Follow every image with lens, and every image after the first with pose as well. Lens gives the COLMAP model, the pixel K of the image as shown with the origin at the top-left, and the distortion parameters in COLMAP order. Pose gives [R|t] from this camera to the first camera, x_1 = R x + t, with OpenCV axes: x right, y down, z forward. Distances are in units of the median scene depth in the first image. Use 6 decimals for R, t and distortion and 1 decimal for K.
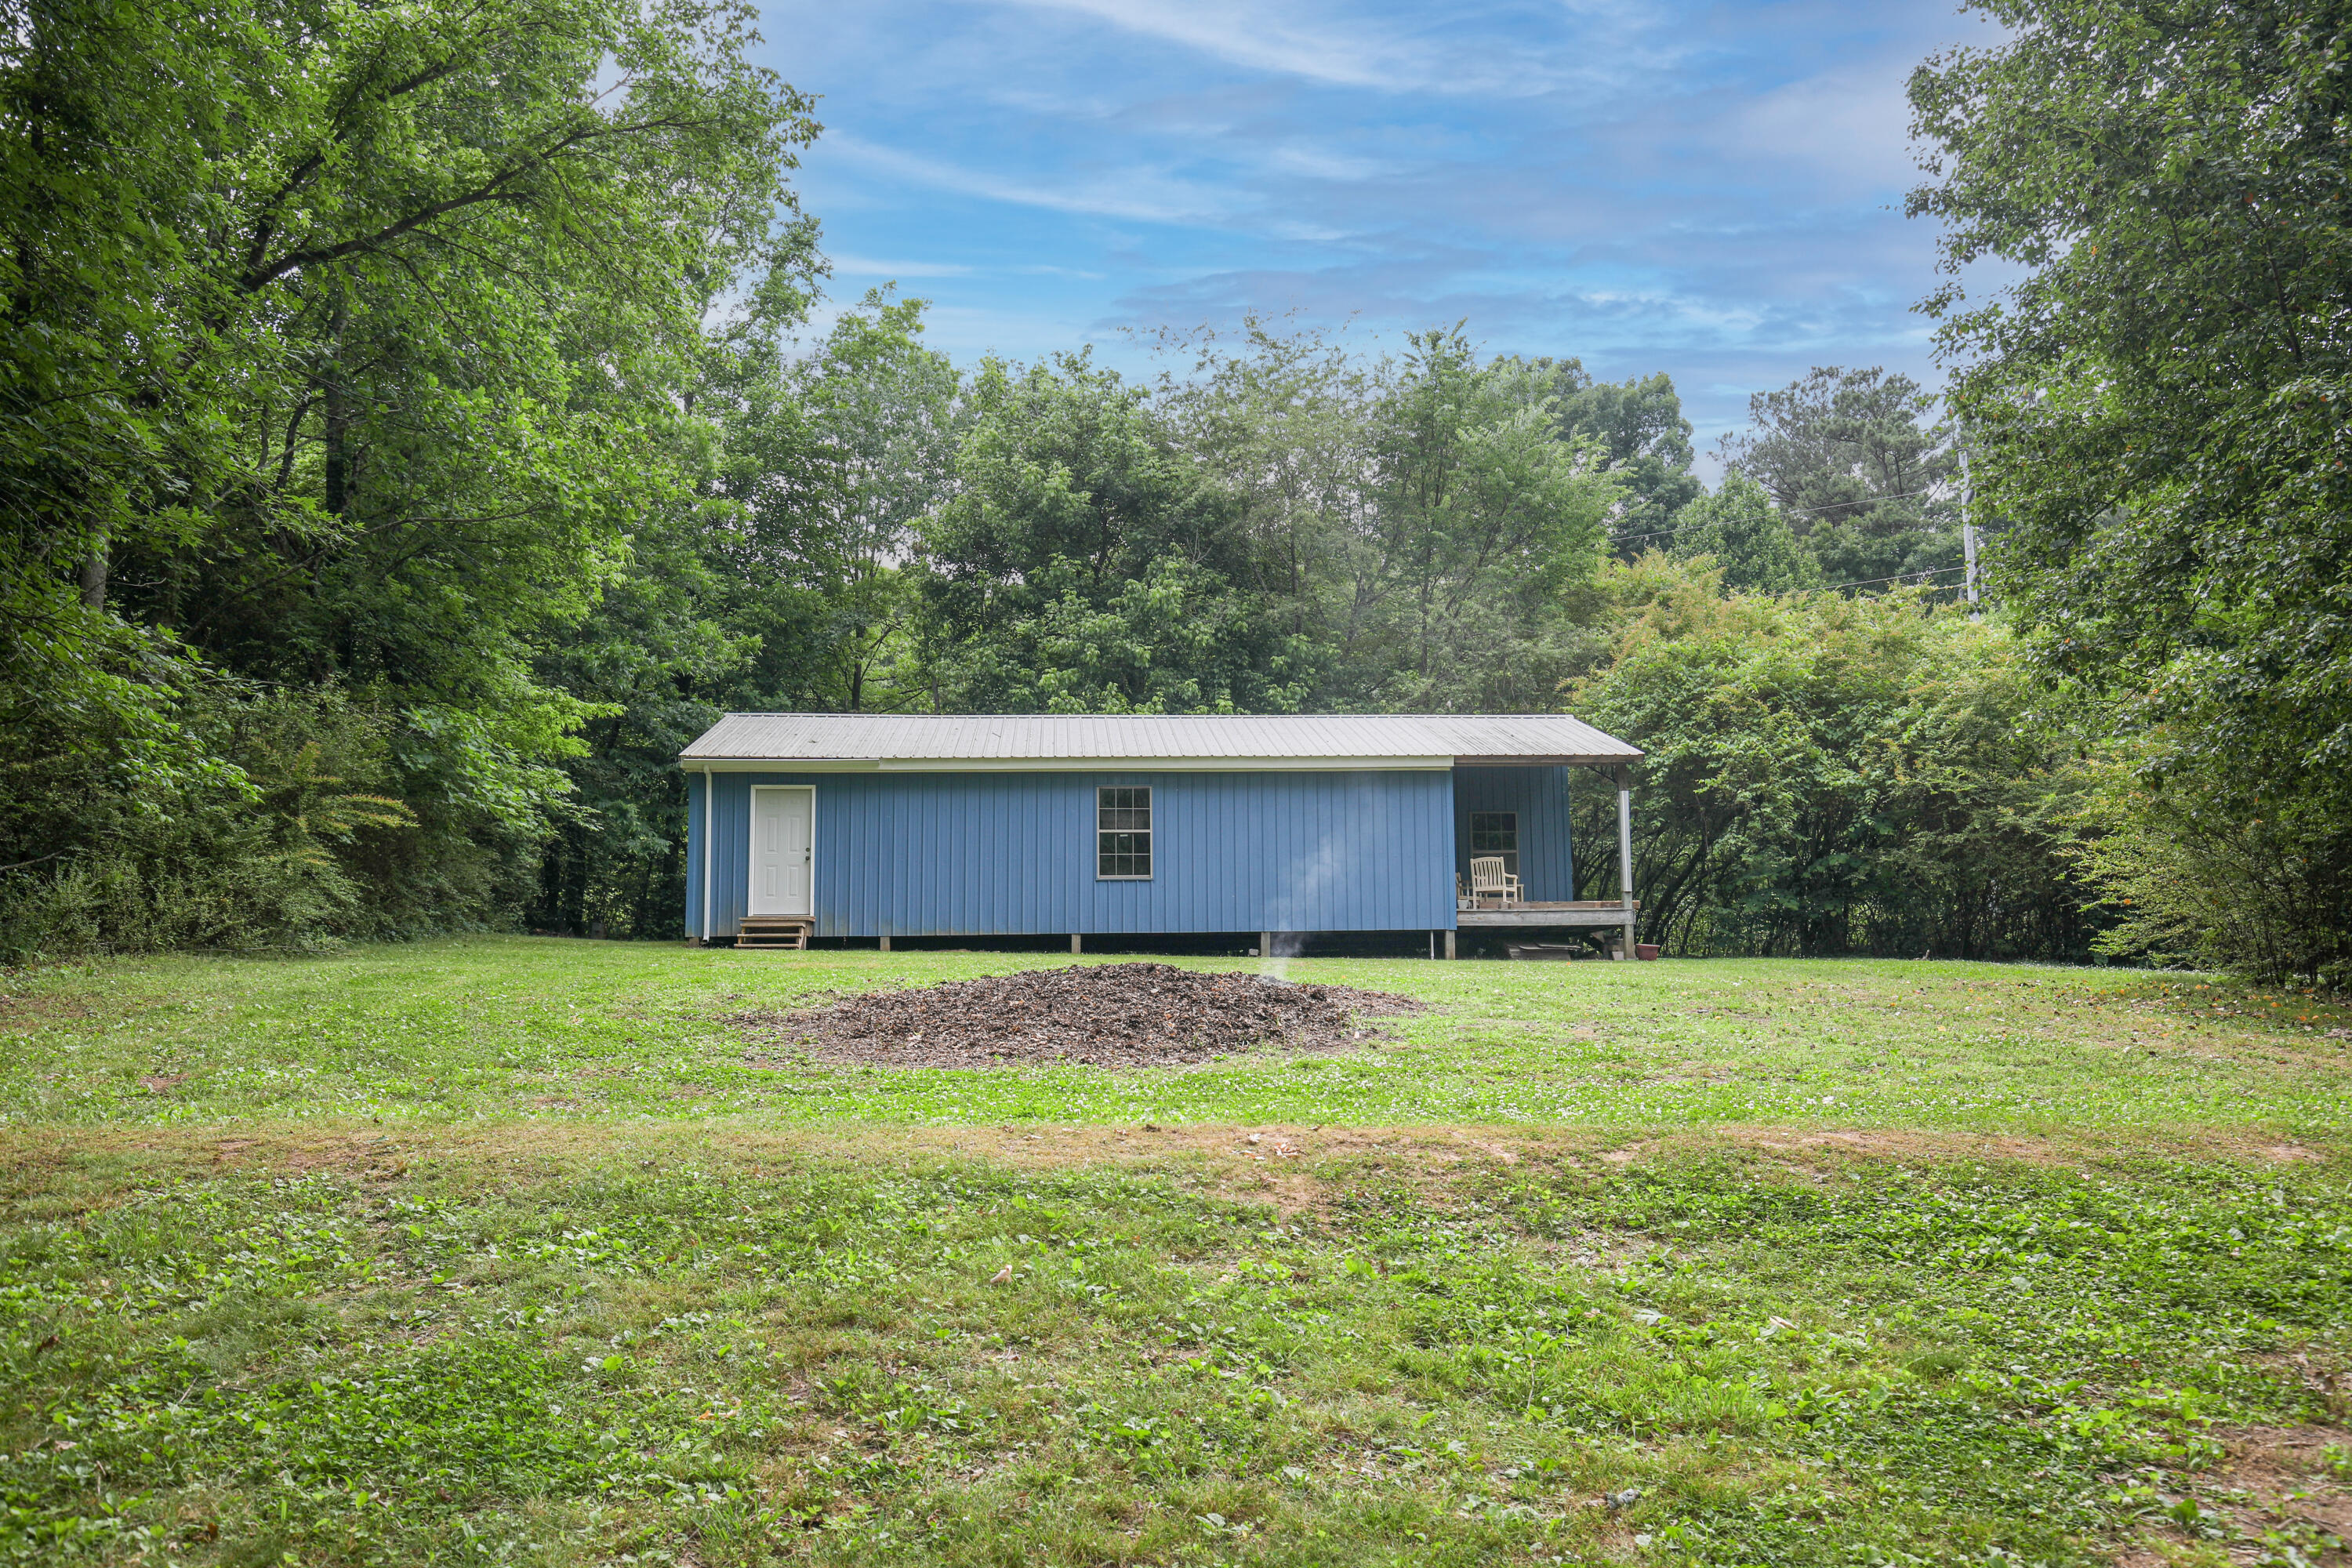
lens RADIAL K [[1736.1, 0, 1176.0], [0, 1736.1, 784.0], [0, 0, 1]] dist [0.008619, 0.000254]
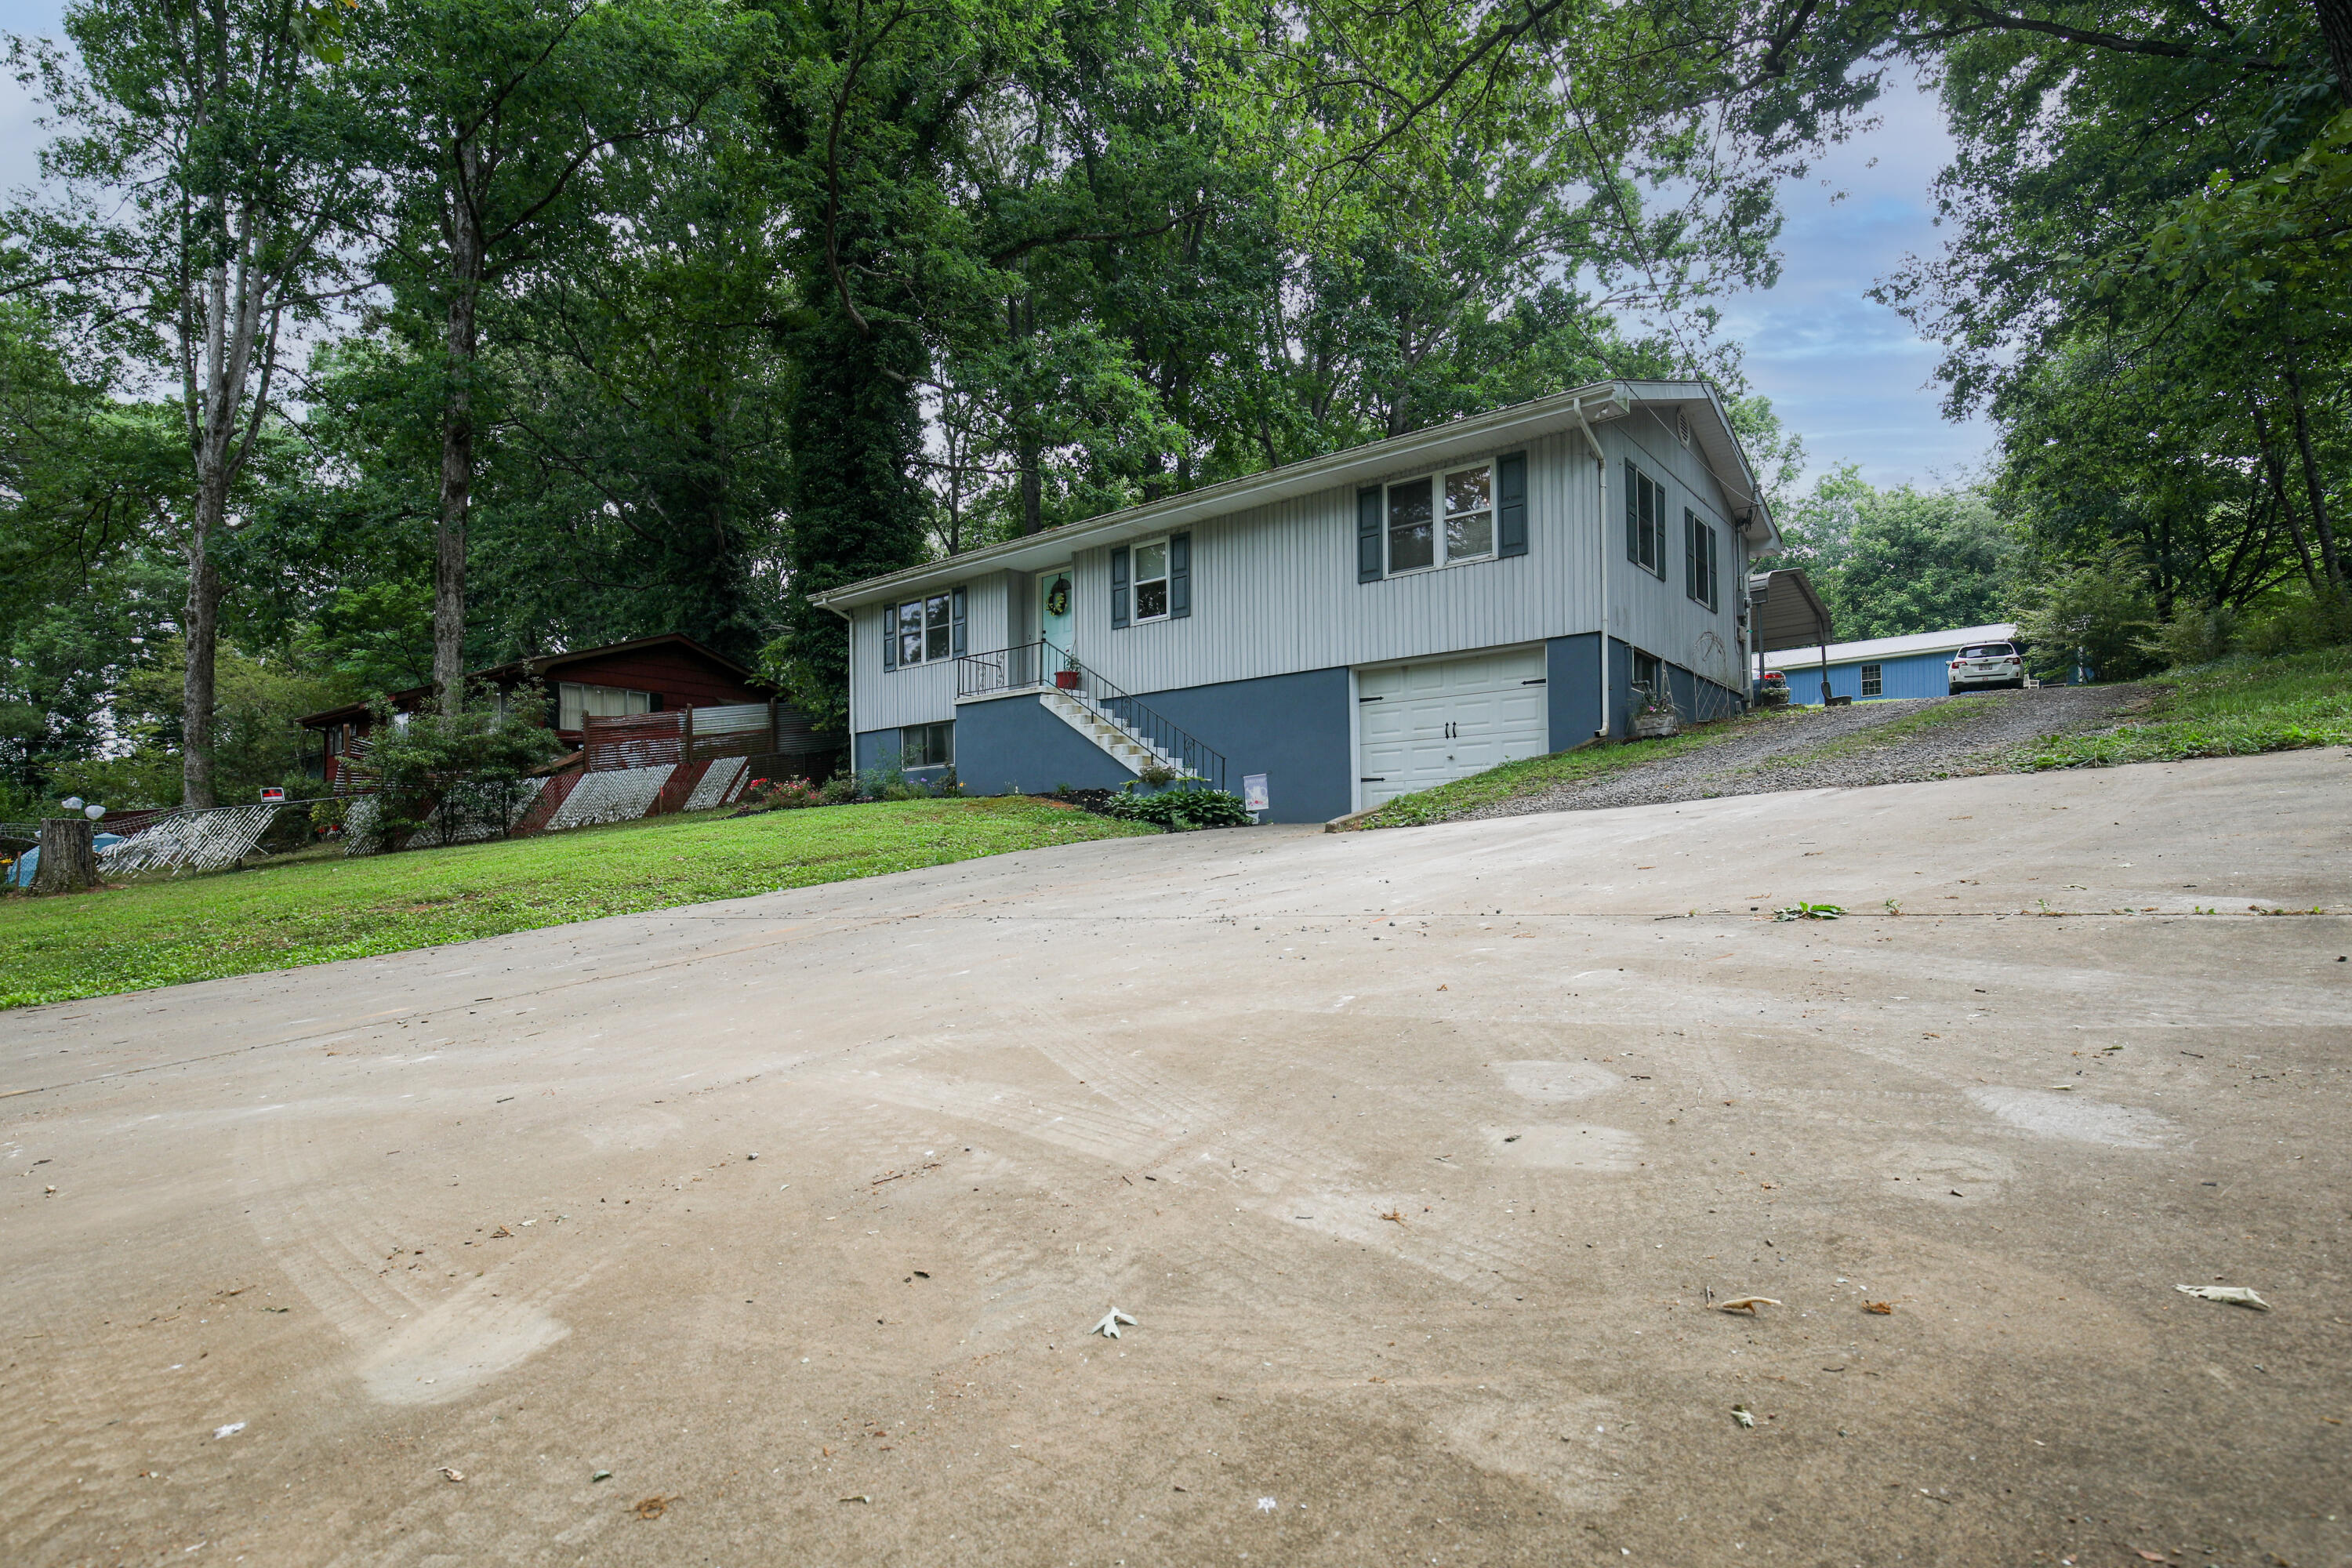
lens RADIAL K [[1221.3, 0, 1176.0], [0, 1221.3, 784.0], [0, 0, 1]] dist [-0.000347, 0.000148]
pose [[0.676239, -0.050745, -0.734932, 0.656379], [0.104070, 0.994200, 0.027112, 0.022091], [0.729294, -0.094819, 0.677598, -1.251962]]
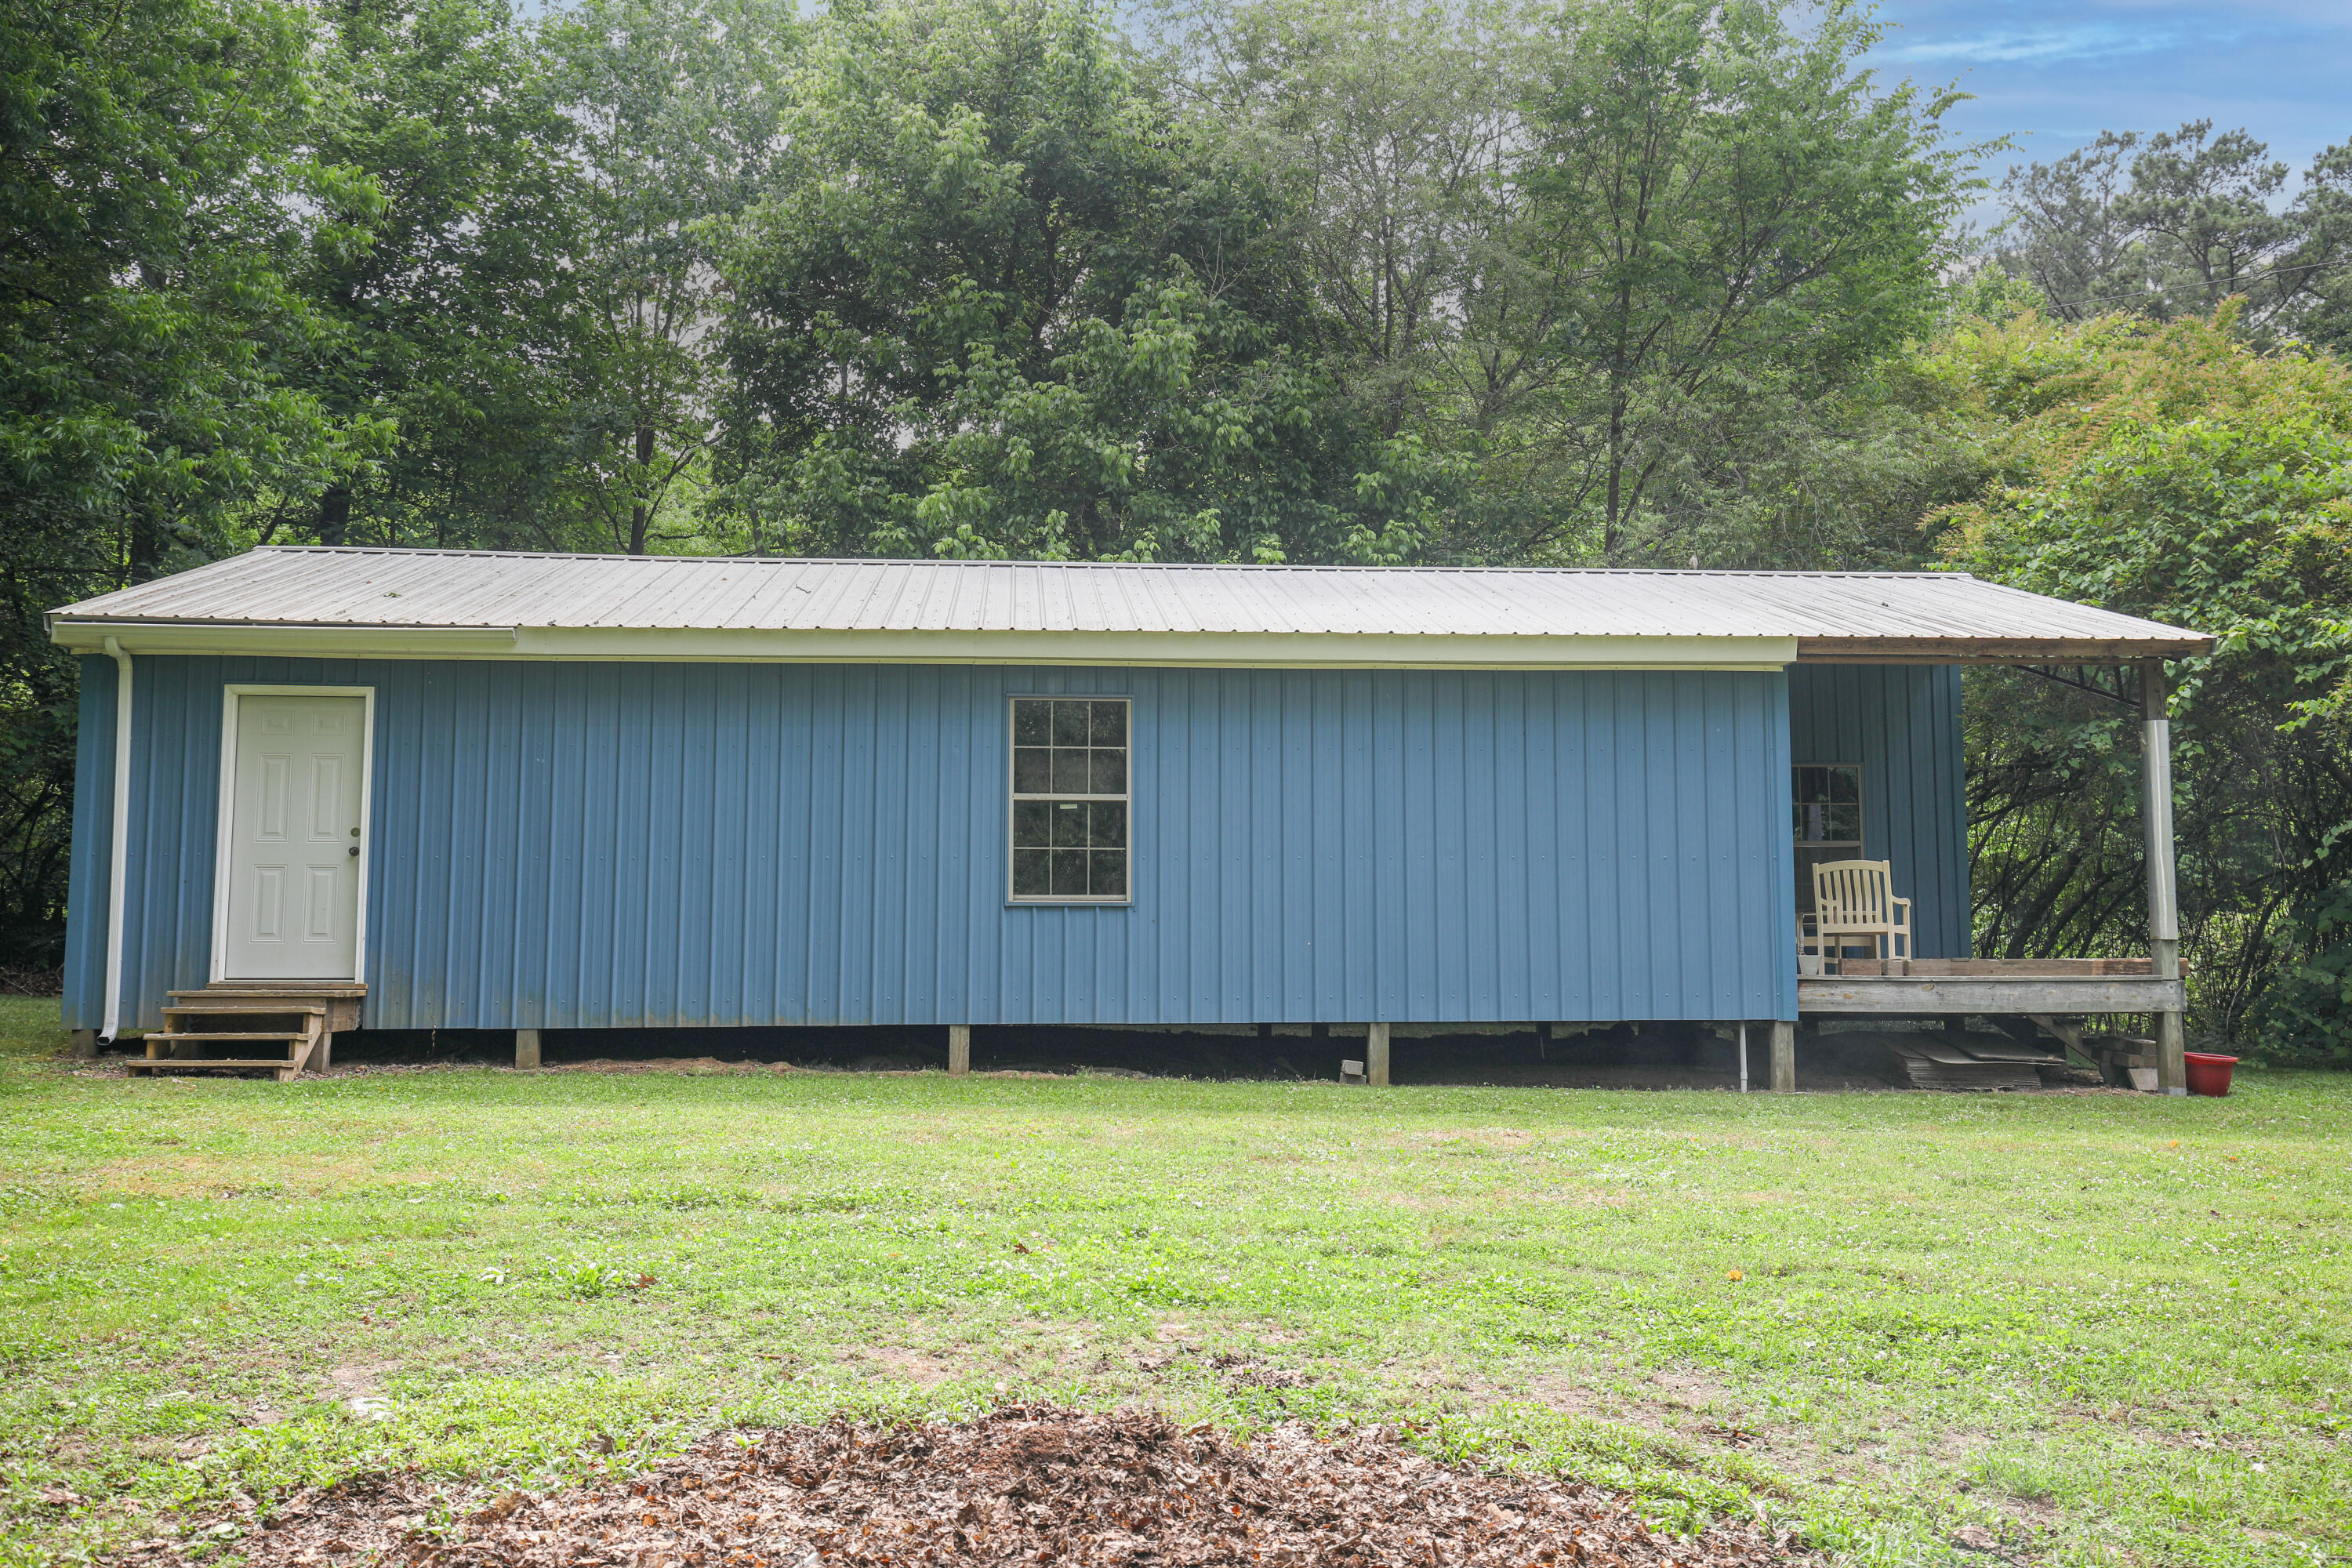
lens RADIAL K [[2031.4, 0, 1176.0], [0, 2031.4, 784.0], [0, 0, 1]] dist [0.035838, 0.003399]
pose [[0.999917, 0.010150, 0.007917, -0.005848], [-0.010344, 0.999636, 0.024926, 0.009646], [-0.007661, -0.025006, 0.999658, 0.442871]]
